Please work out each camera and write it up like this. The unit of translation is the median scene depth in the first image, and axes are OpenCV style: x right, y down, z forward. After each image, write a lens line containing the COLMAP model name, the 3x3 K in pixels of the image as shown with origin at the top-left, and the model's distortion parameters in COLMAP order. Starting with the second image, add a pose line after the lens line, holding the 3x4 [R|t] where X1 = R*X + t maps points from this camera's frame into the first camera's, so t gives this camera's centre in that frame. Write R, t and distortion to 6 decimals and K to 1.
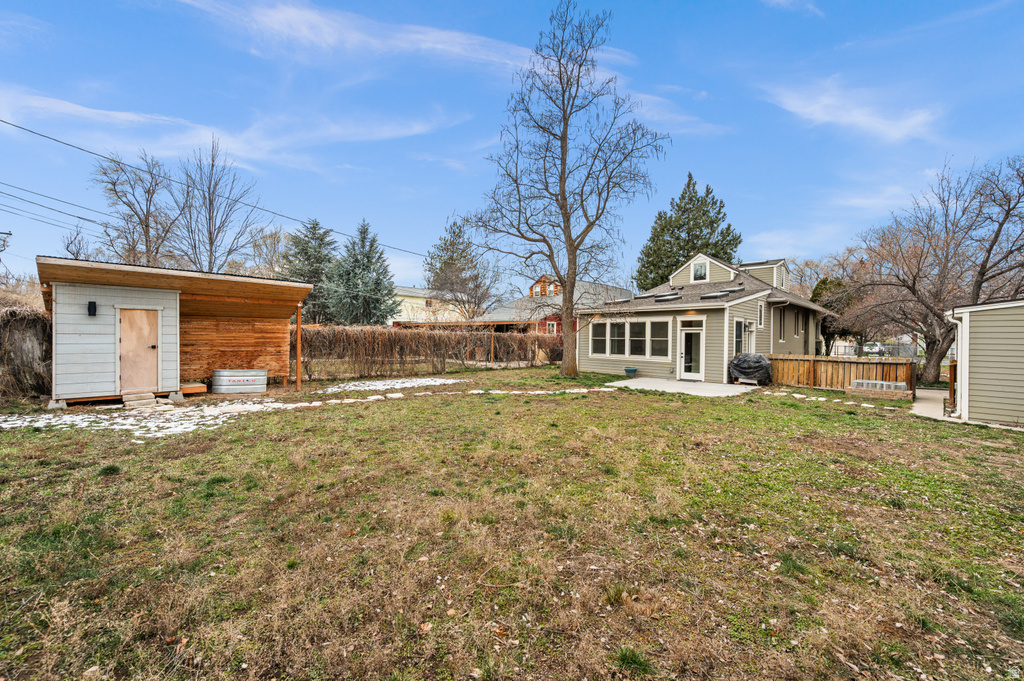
lens RADIAL K [[403.7, 0, 512.0], [0, 403.7, 340.5], [0, 0, 1]] dist [-0.000942, -0.000192]
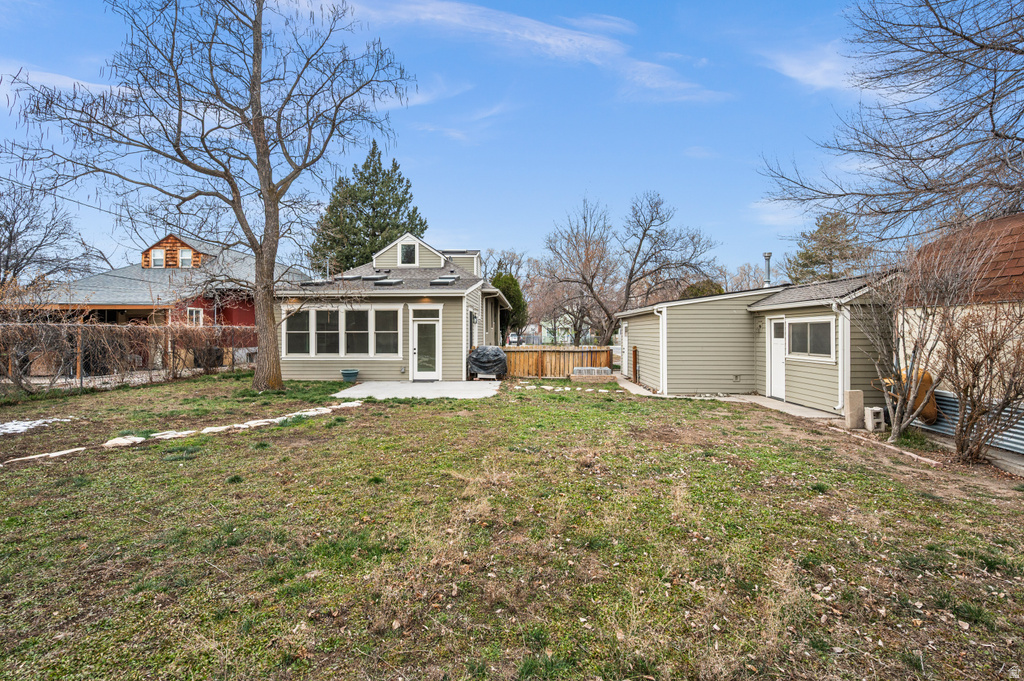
lens RADIAL K [[464.5, 0, 515.5], [0, 464.5, 331.5], [0, 0, 1]] dist [-0.002141, -0.000541]
pose [[0.709955, -0.010705, 0.704166, -0.103002], [0.013919, 0.999902, 0.001168, -0.002119], [-0.704110, 0.008972, 0.710034, 0.171705]]
